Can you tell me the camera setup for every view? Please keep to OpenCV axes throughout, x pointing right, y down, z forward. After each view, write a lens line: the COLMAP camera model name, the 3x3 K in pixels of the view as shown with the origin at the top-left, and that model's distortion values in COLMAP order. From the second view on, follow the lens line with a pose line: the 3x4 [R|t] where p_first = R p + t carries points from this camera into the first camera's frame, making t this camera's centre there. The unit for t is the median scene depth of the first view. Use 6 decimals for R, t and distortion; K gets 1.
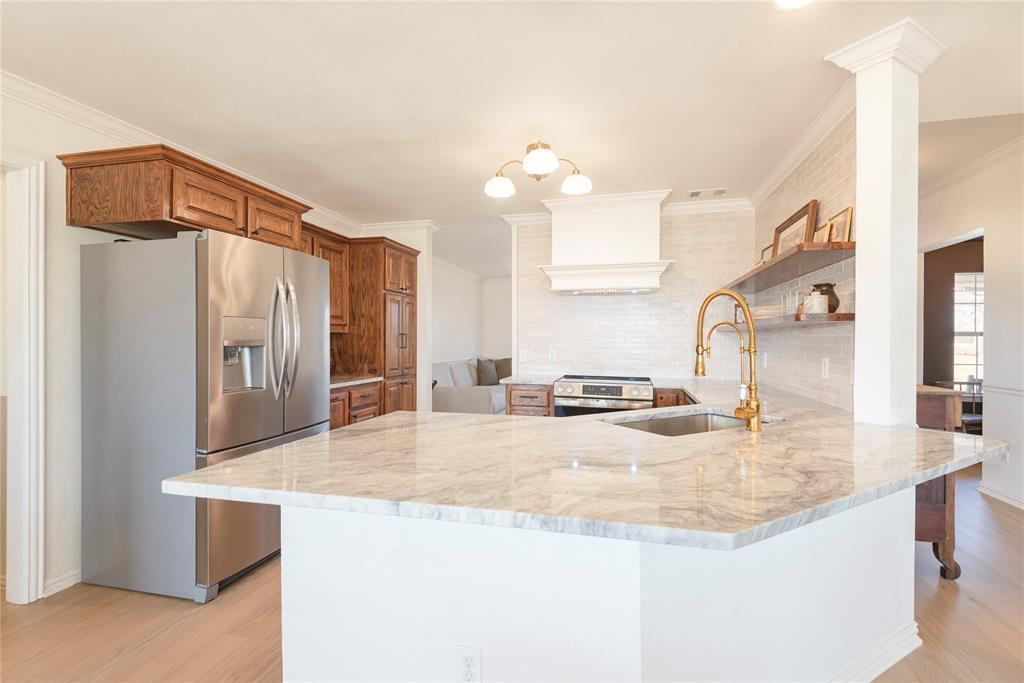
lens RADIAL K [[461.9, 0, 512.4], [0, 461.9, 339.6], [0, 0, 1]] dist [0.046918, -0.030247]
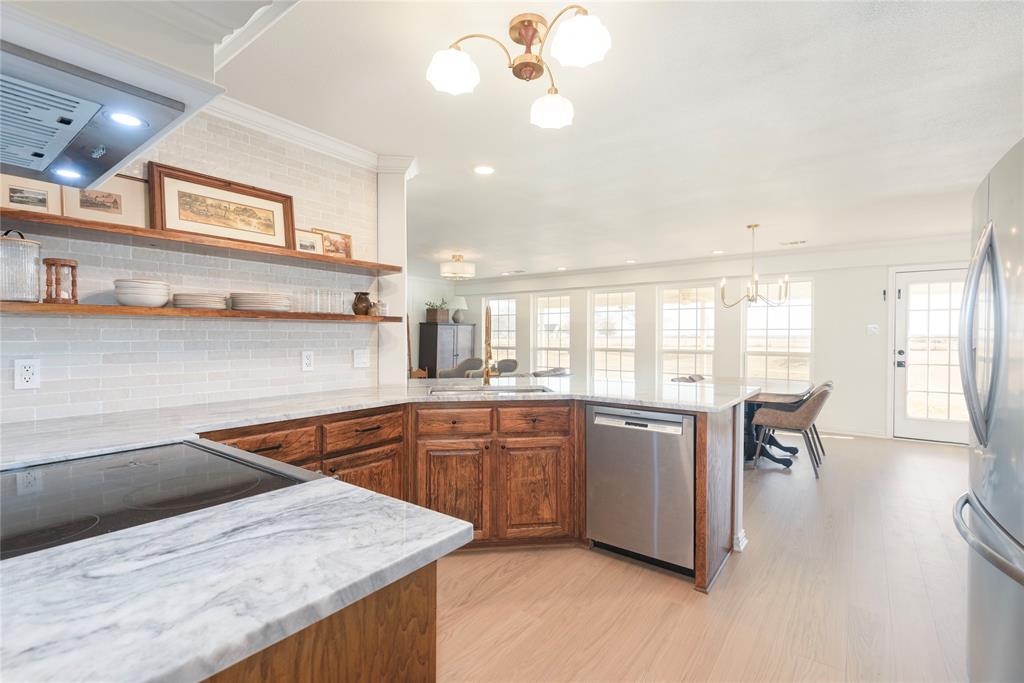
lens RADIAL K [[461.9, 0, 512.4], [0, 461.9, 339.6], [0, 0, 1]] dist [0.046918, -0.030247]
pose [[-0.914884, -0.008904, 0.403620, -0.133178], [-0.005843, 0.999944, 0.008813, -0.000438], [-0.403676, 0.005704, -0.914884, 1.132324]]
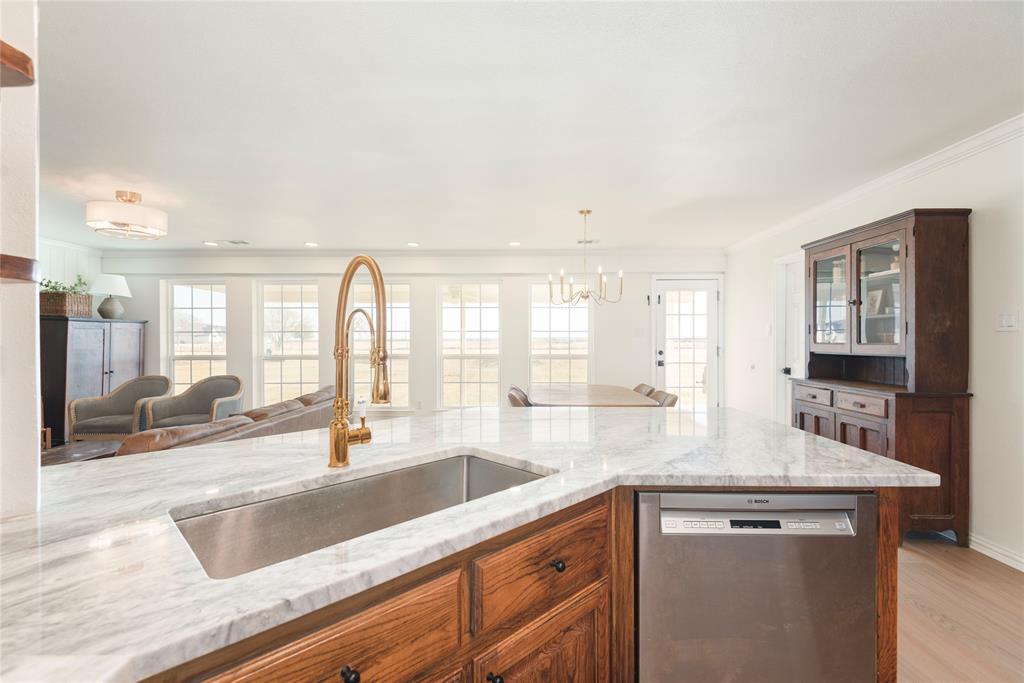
lens RADIAL K [[461.9, 0, 512.4], [0, 461.9, 339.6], [0, 0, 1]] dist [0.046918, -0.030247]
pose [[-0.977683, -0.001429, -0.210083, 0.170121], [-0.001161, 0.999998, -0.001398, 0.002899], [0.210084, -0.001123, -0.977683, 0.759265]]
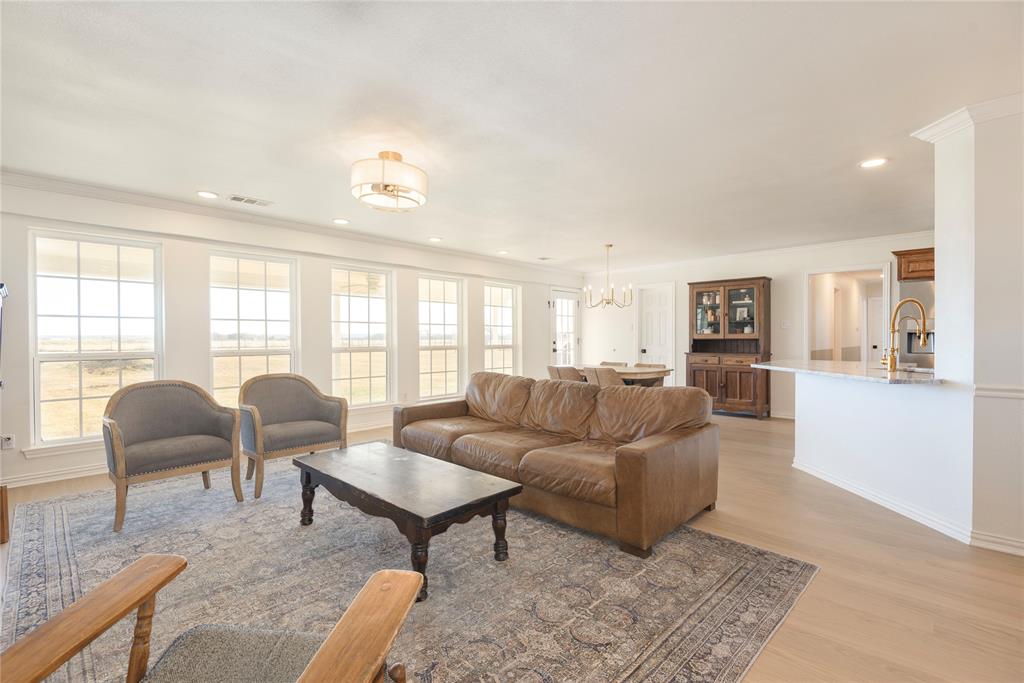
lens RADIAL K [[461.9, 0, 512.4], [0, 461.9, 339.6], [0, 0, 1]] dist [0.046918, -0.030247]
pose [[-0.516168, 0.001796, -0.856485, 1.294495], [0.000656, 0.999998, 0.001702, 0.026252], [0.856487, 0.000317, -0.516169, 0.292335]]
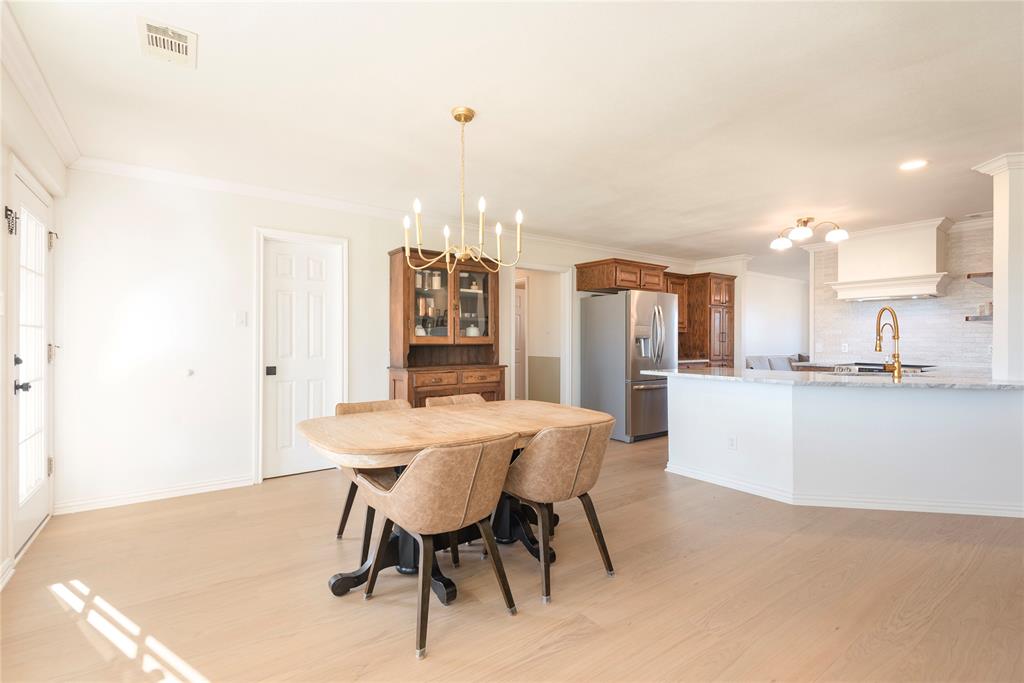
lens RADIAL K [[461.9, 0, 512.4], [0, 461.9, 339.6], [0, 0, 1]] dist [0.046918, -0.030247]
pose [[0.769934, 0.000173, -0.638124, 0.235301], [-0.002118, 0.999995, -0.002284, 0.017194], [0.638121, 0.003110, 0.769930, -0.704606]]
